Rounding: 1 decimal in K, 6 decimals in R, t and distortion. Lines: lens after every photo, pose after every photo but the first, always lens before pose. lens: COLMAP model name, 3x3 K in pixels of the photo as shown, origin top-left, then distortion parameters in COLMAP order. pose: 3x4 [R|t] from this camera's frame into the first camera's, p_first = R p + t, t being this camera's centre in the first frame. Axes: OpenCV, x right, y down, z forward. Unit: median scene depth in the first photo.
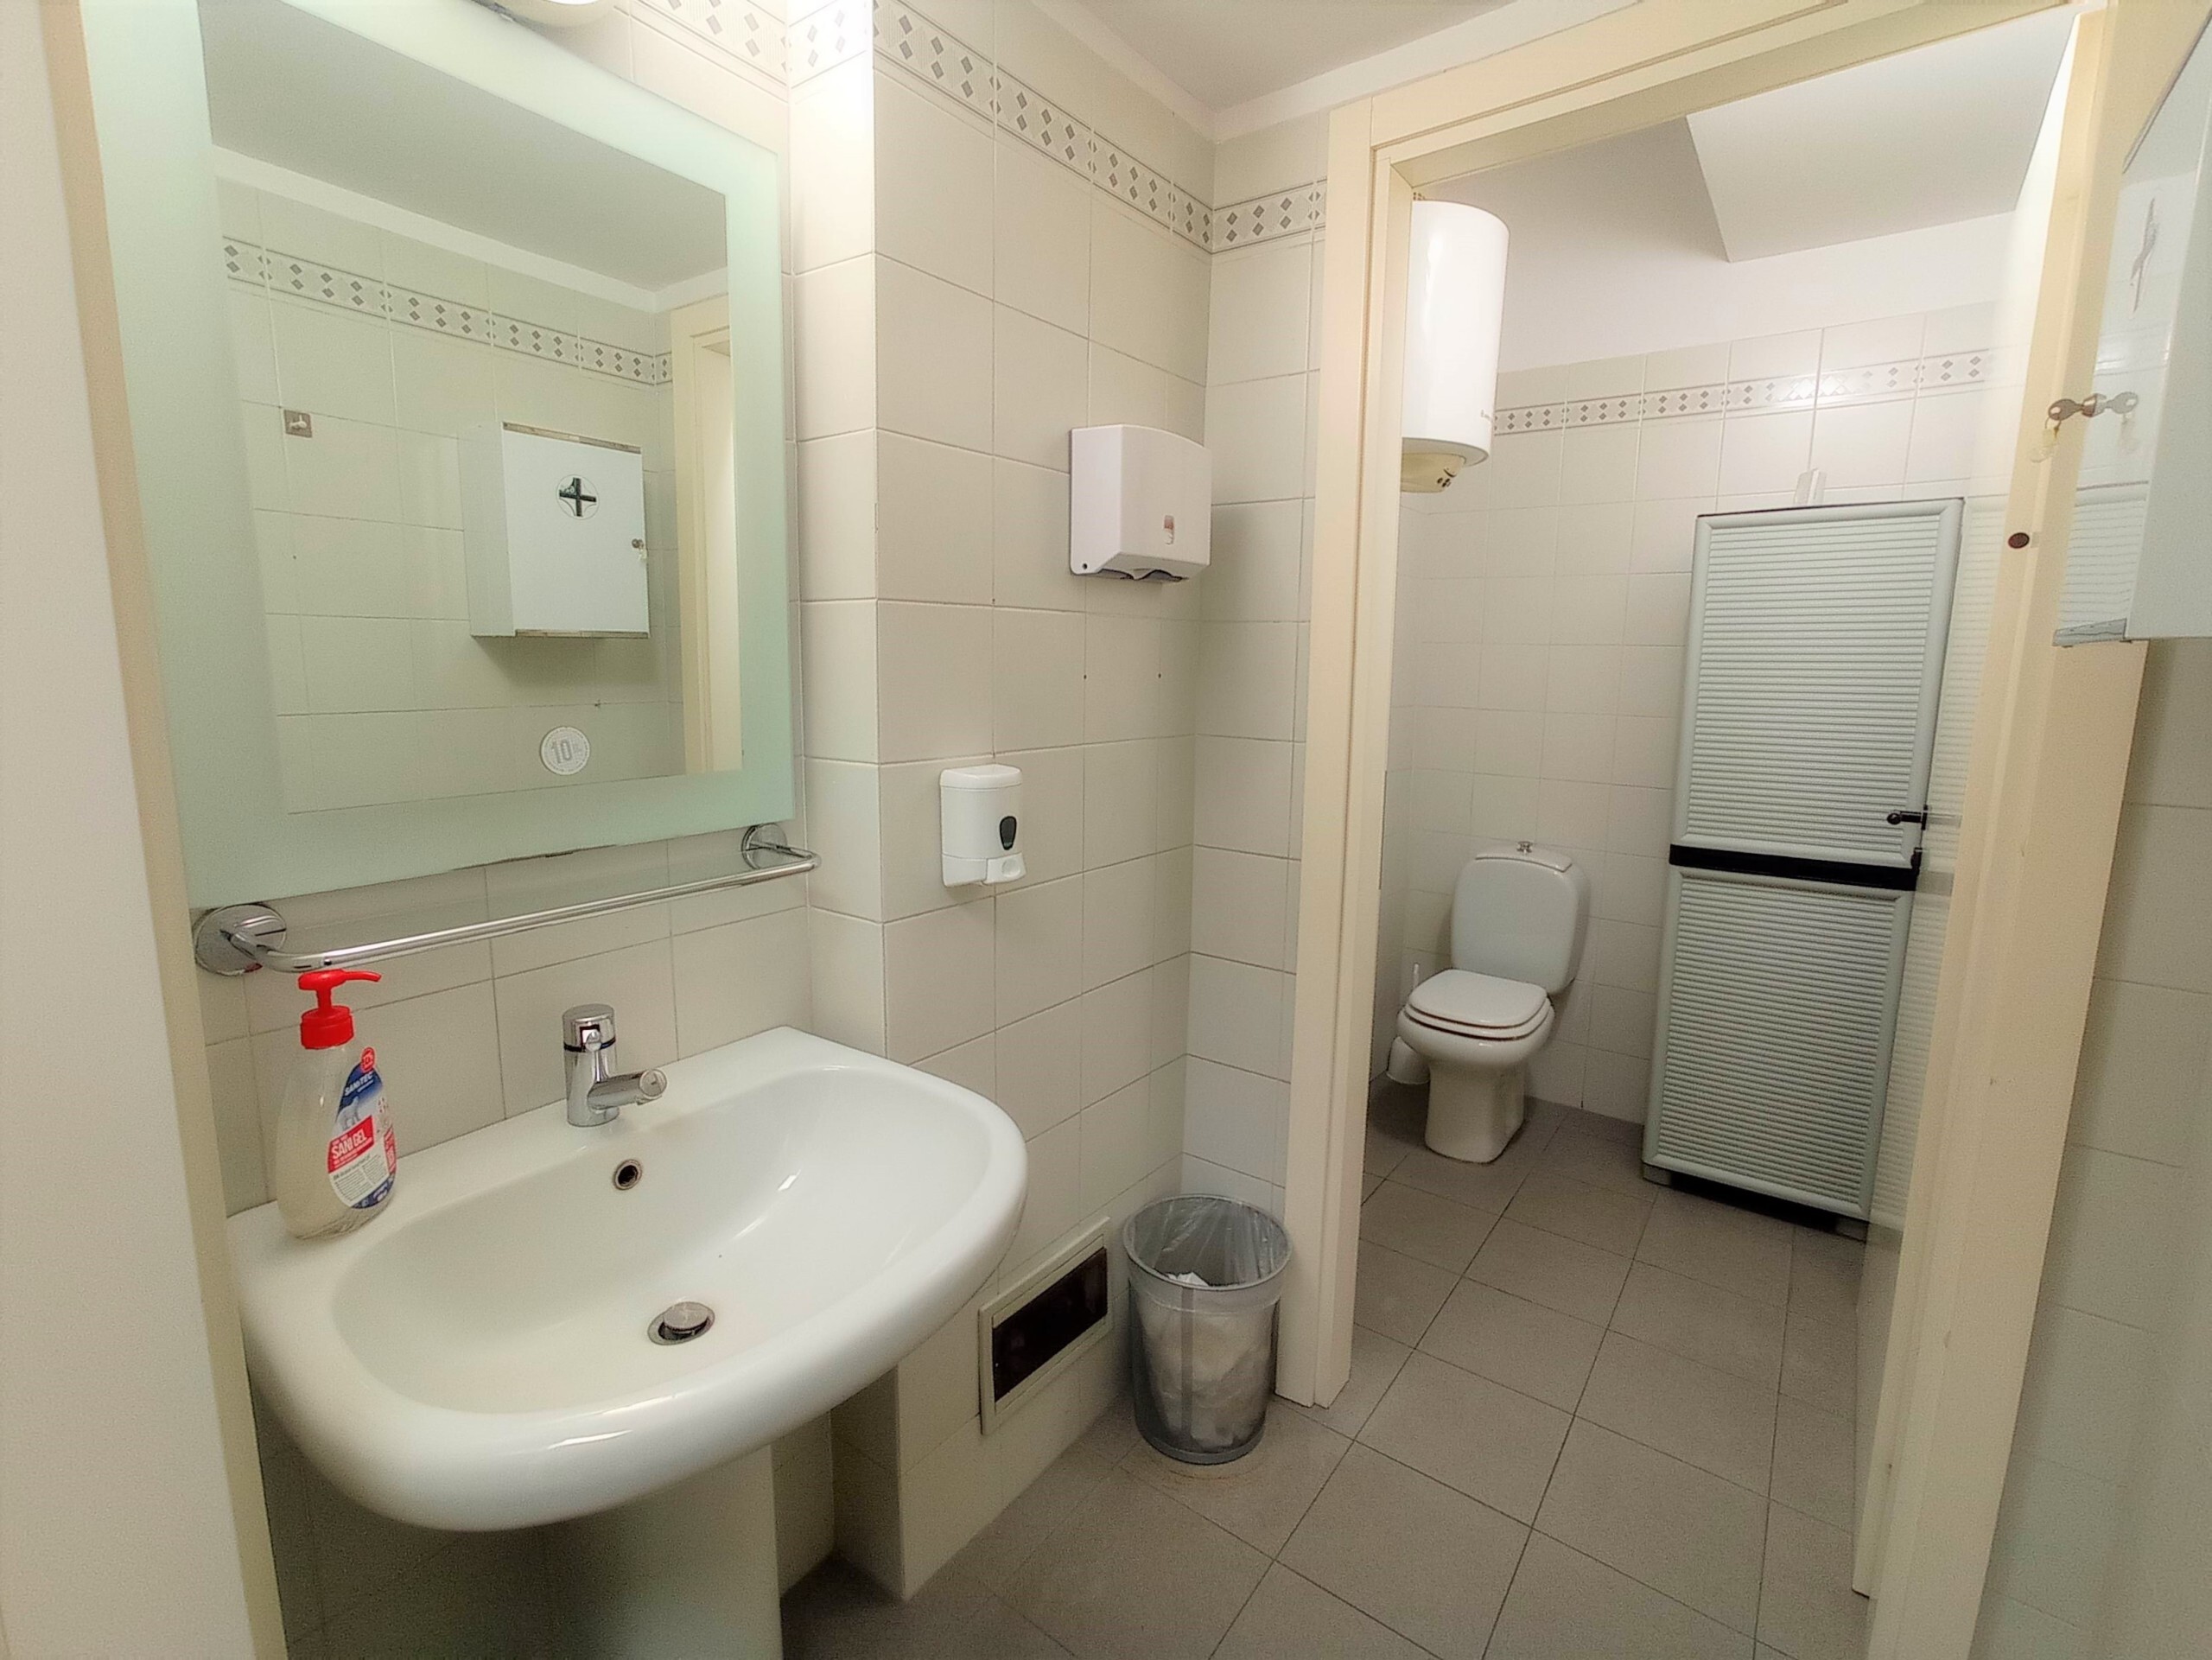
lens RADIAL K [[1015.4, 0, 1101.3], [0, 1015.4, 810.2], [0, 0, 1]] dist [-0.038108, 0.020415]
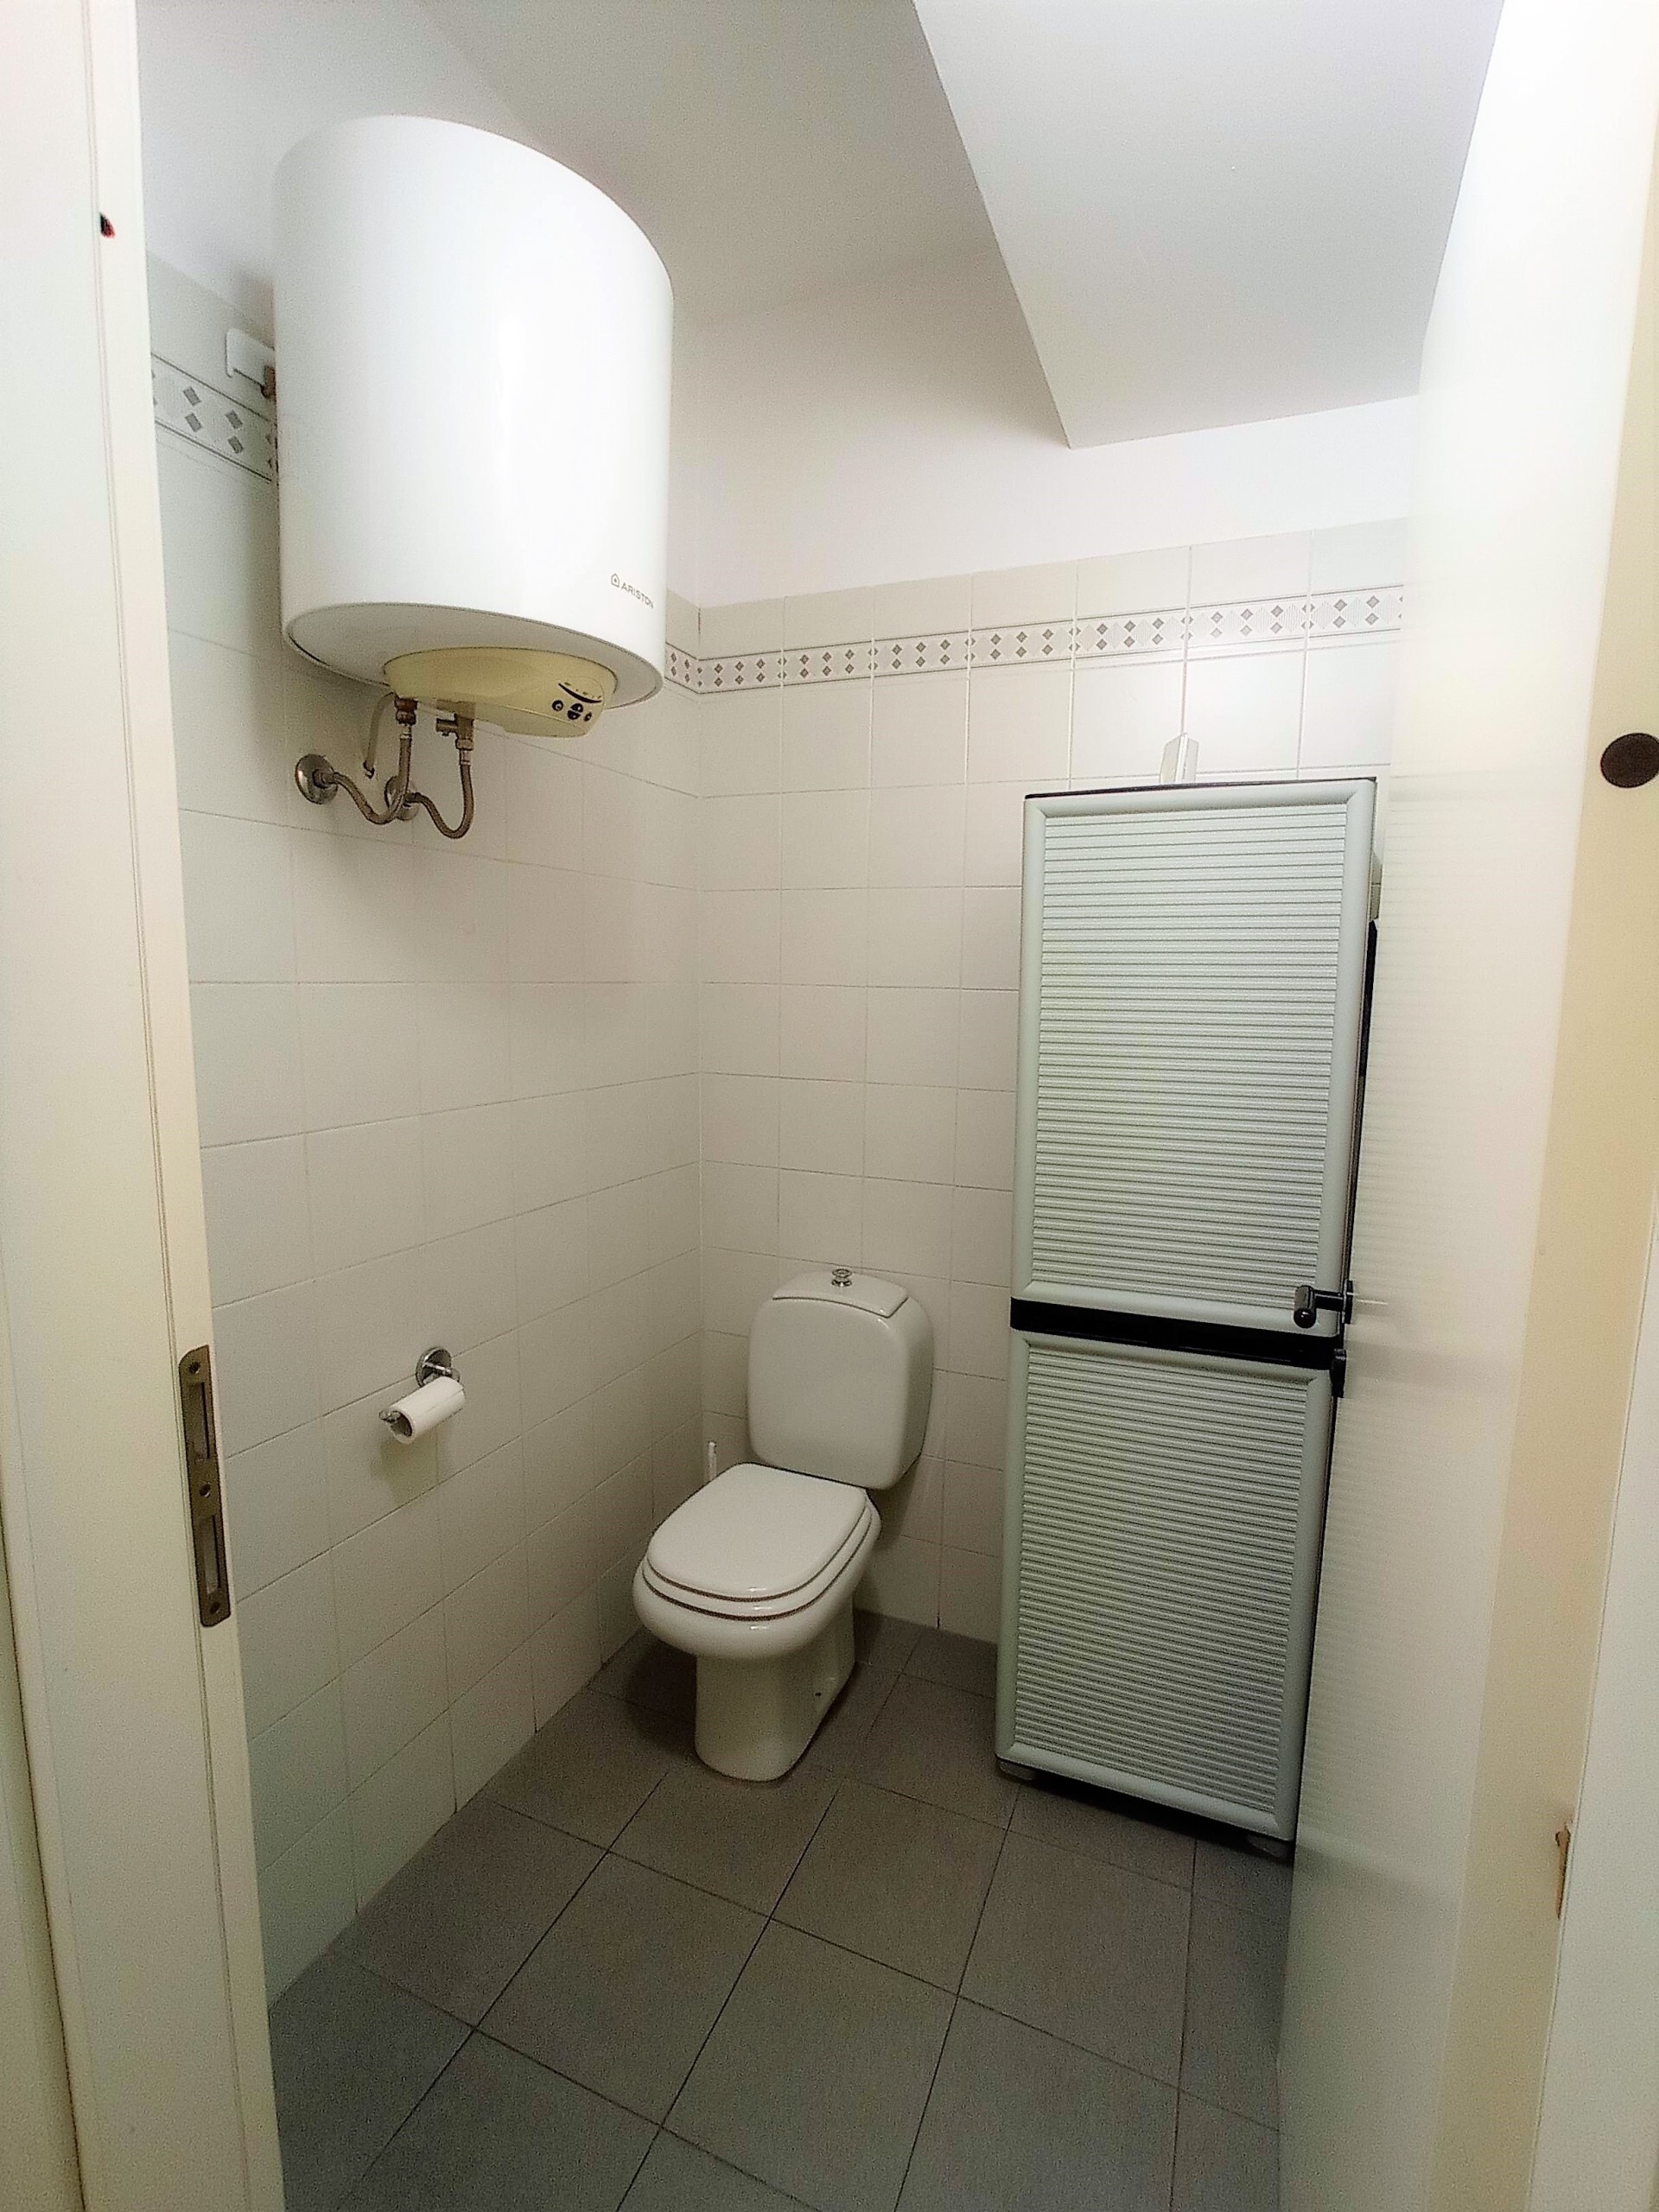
lens RADIAL K [[1015.3, 0, 833.1], [0, 1015.3, 1108.2], [0, 0, 1]] dist [-0.038108, 0.020415]
pose [[0.973684, -0.034183, 0.225325, 0.294269], [0.036297, 0.999327, -0.005243, -0.085361], [-0.224994, 0.013284, 0.974270, 0.358925]]
